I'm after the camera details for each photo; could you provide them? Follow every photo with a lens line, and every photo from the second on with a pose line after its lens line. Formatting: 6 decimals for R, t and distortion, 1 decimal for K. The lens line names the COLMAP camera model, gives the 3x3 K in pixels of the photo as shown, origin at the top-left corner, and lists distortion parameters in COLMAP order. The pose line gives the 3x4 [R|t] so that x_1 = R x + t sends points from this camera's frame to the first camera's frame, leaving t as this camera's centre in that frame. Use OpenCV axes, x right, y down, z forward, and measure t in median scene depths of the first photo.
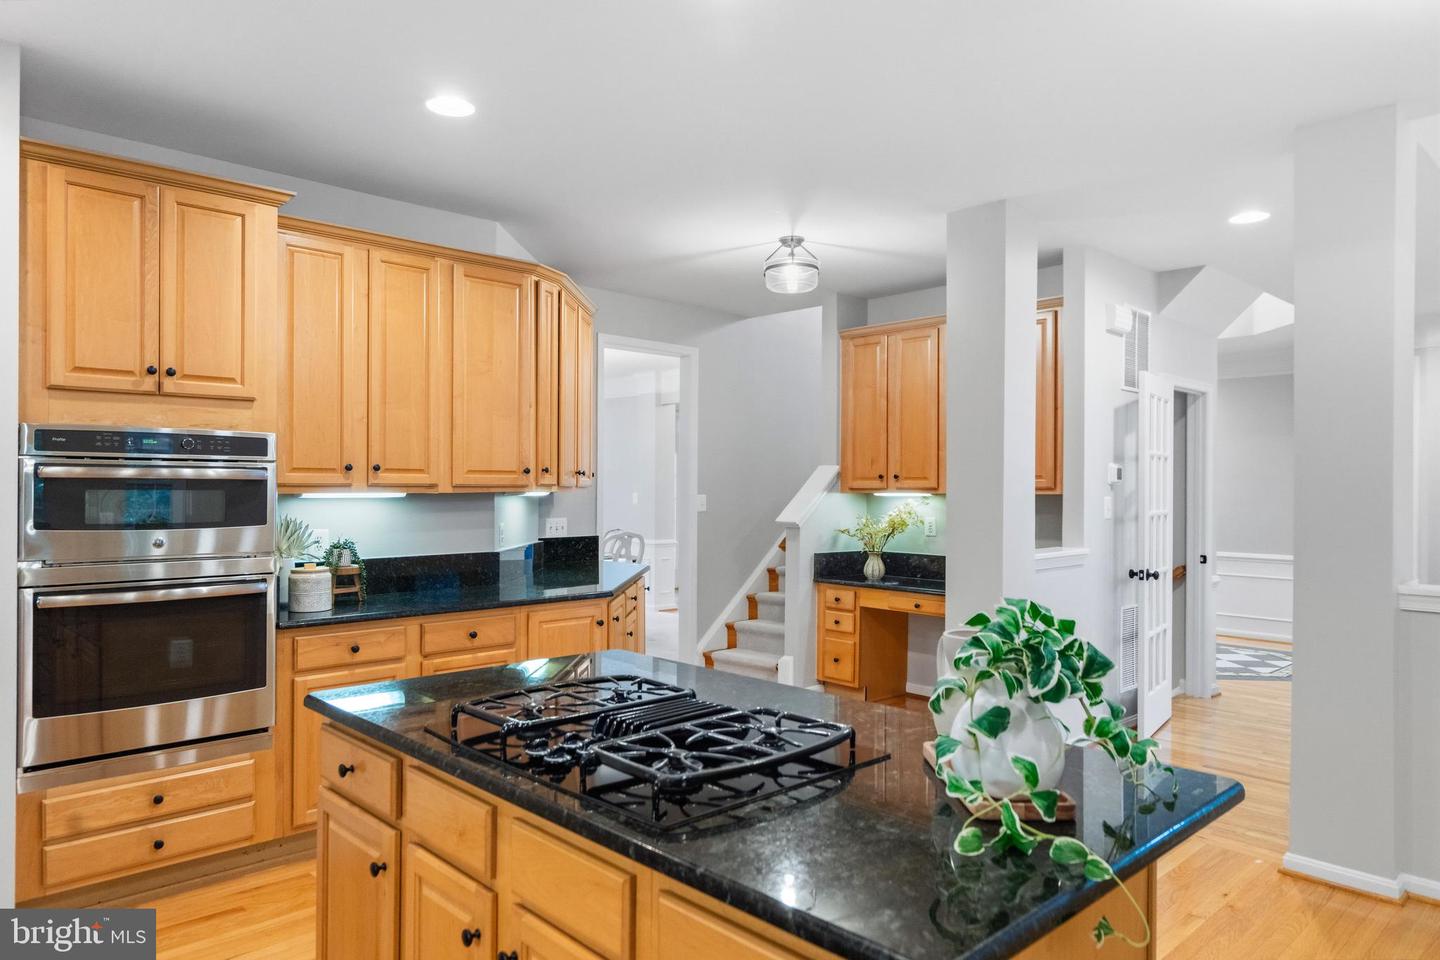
lens RADIAL K [[933.4, 0, 720.7], [0, 933.4, 489.7], [0, 0, 1]] dist [0.004386, 0.003076]
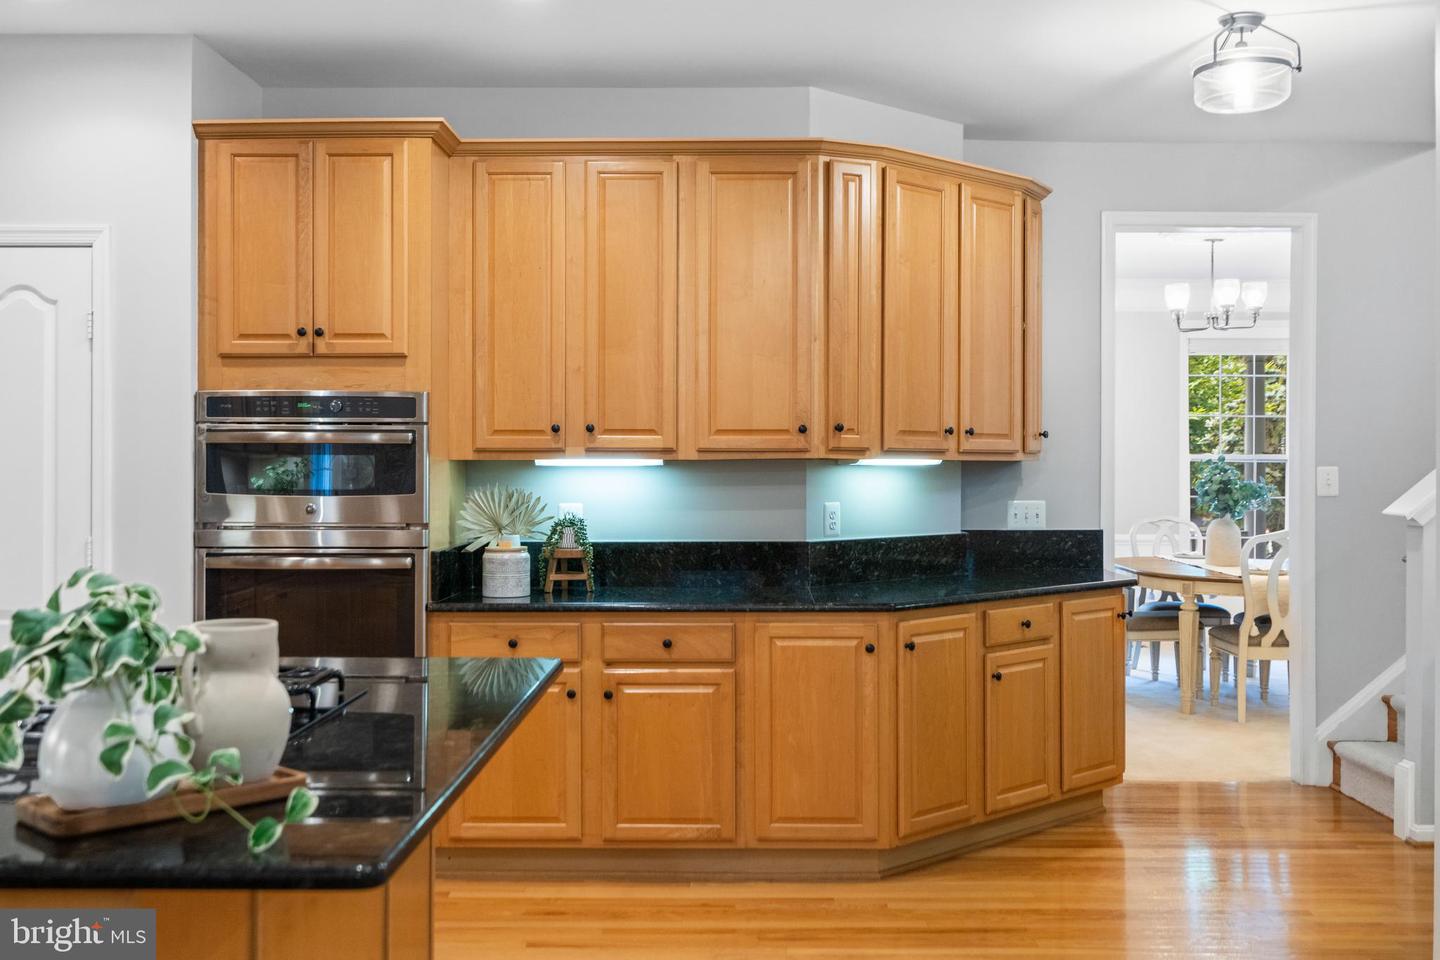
lens RADIAL K [[1421.0, 0, 720.3], [0, 1421.0, 469.1], [0, 0, 1]] dist [0.028758, 0.000000]
pose [[0.708015, 0.004050, -0.706186, 0.689645], [-0.001117, 0.999989, 0.004615, 0.007178], [0.706197, -0.002478, 0.708012, 0.235721]]
